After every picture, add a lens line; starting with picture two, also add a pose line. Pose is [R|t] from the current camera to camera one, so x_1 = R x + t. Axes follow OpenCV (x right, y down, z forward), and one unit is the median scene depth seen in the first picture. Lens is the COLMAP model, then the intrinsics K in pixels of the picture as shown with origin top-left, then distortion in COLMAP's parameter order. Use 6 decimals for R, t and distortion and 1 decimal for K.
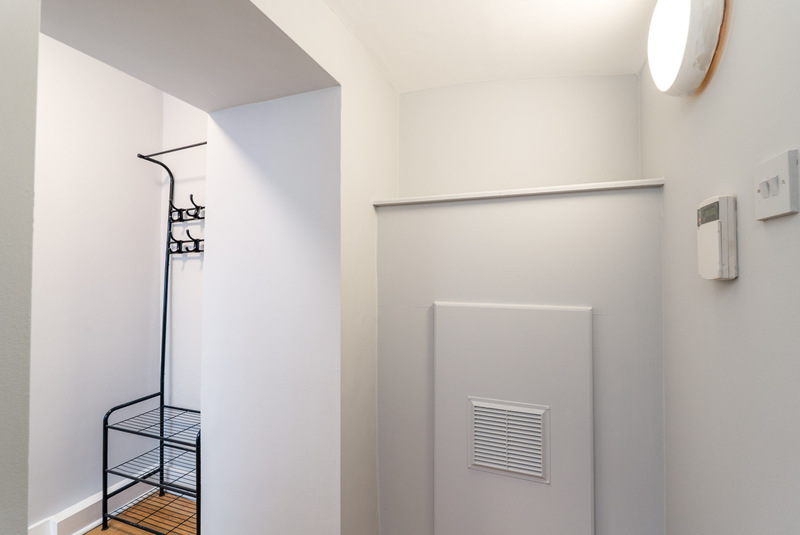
lens RADIAL K [[356.9, 0, 398.7], [0, 356.9, 269.5], [0, 0, 1]] dist [-0.001088, -0.000051]
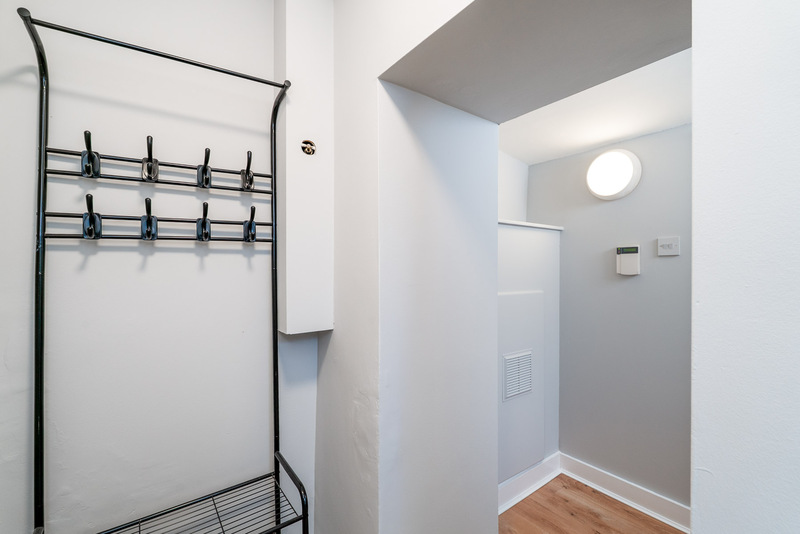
lens RADIAL K [[355.6, 0, 402.0], [0, 355.6, 277.5], [0, 0, 1]] dist [-0.001993, 0.000092]
pose [[0.545267, -0.018068, 0.838068, -0.783435], [-0.001131, 0.999751, 0.022290, -0.002420], [-0.838262, -0.013102, 0.545111, 0.341592]]
